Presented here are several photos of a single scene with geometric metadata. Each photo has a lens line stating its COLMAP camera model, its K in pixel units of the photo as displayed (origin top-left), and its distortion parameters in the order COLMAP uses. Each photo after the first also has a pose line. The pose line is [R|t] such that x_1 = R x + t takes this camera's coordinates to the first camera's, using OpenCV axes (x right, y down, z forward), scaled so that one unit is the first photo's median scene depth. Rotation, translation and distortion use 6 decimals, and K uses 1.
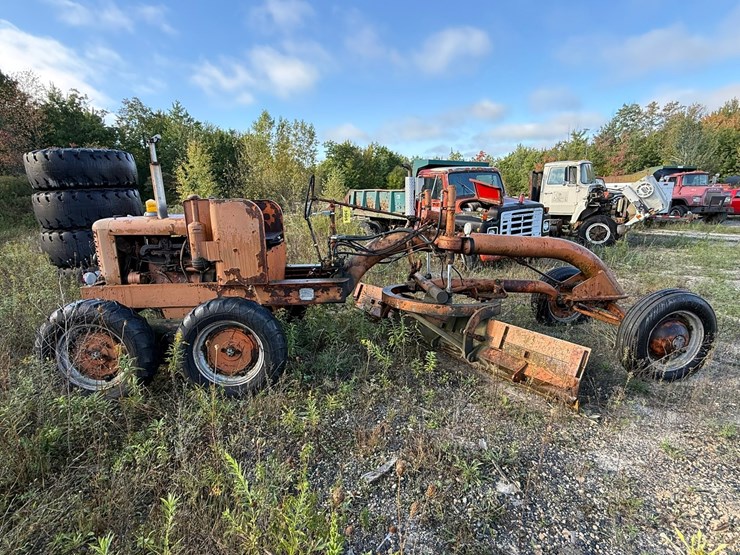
lens RADIAL K [[372.9, 0, 369.8], [0, 372.9, 275.1], [0, 0, 1]] dist [0.007960, -0.002600]
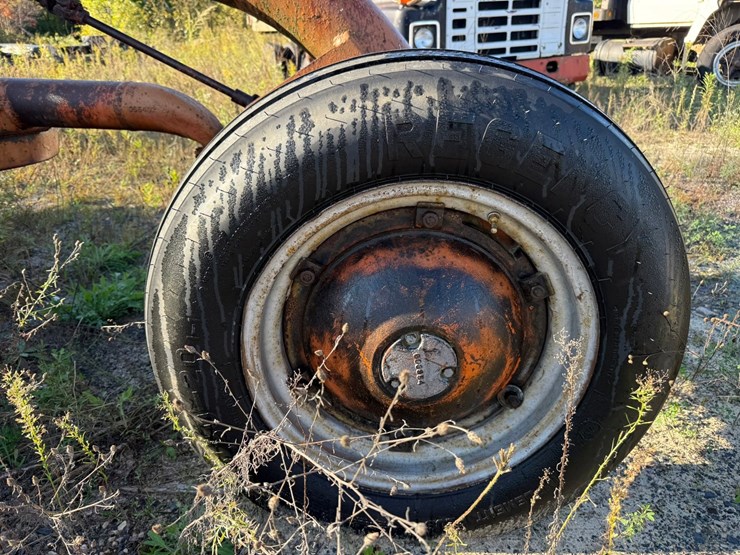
lens RADIAL K [[523.5, 0, 376.5], [0, 523.5, 271.2], [0, 0, 1]] dist [0.026407, -0.047327]
pose [[0.990373, 0.040997, -0.132216, 0.342568], [-0.014354, 0.980403, 0.196480, 0.036351], [0.137681, -0.192691, 0.971553, 0.309821]]
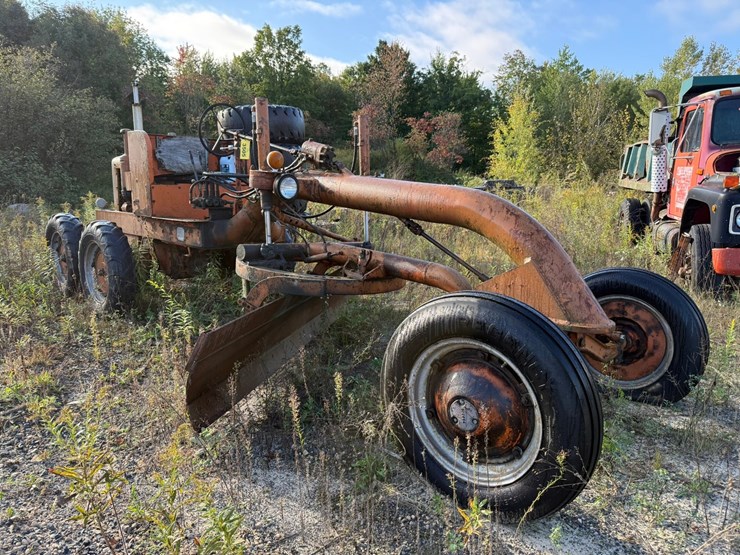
lens RADIAL K [[523.5, 0, 369.7], [0, 523.5, 296.1], [0, 0, 1]] dist [0.026407, -0.047327]
pose [[0.662791, 0.176667, -0.727666, 0.482842], [-0.166094, 0.982248, 0.087190, 0.004838], [0.730151, 0.063072, 0.680368, 0.200024]]
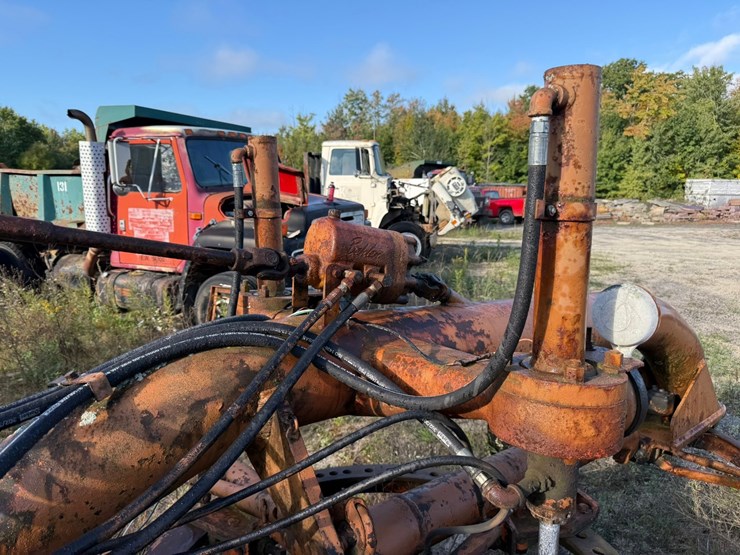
lens RADIAL K [[523.5, 0, 374.5], [0, 523.5, 275.8], [0, 0, 1]] dist [0.026407, -0.047327]
pose [[0.805356, -0.077874, 0.587654, 0.001999], [0.111369, 0.993558, -0.020964, -0.064646], [-0.582235, 0.082329, 0.808841, 0.363041]]
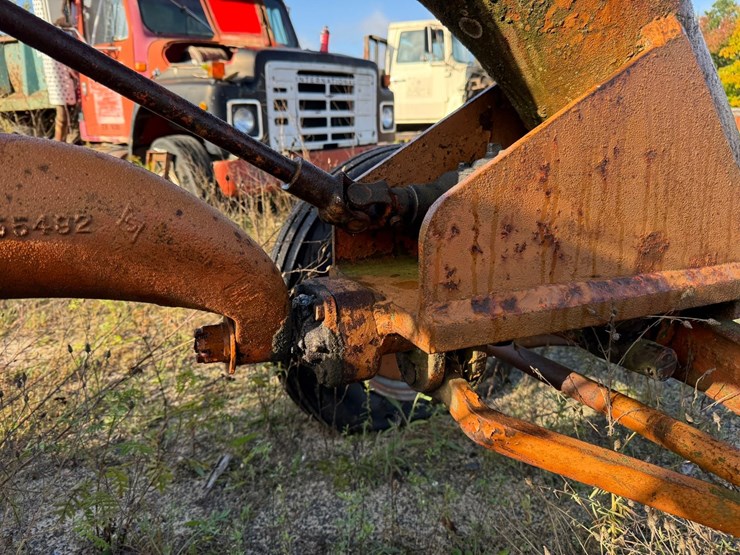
lens RADIAL K [[529.0, 0, 363.7], [0, 529.0, 276.8], [0, 0, 1]] dist [0.001603, -0.015984]
pose [[0.942445, -0.076350, 0.325528, 0.241375], [0.062610, 0.996657, 0.052496, 0.021332], [-0.328447, -0.029093, 0.944074, 0.438682]]
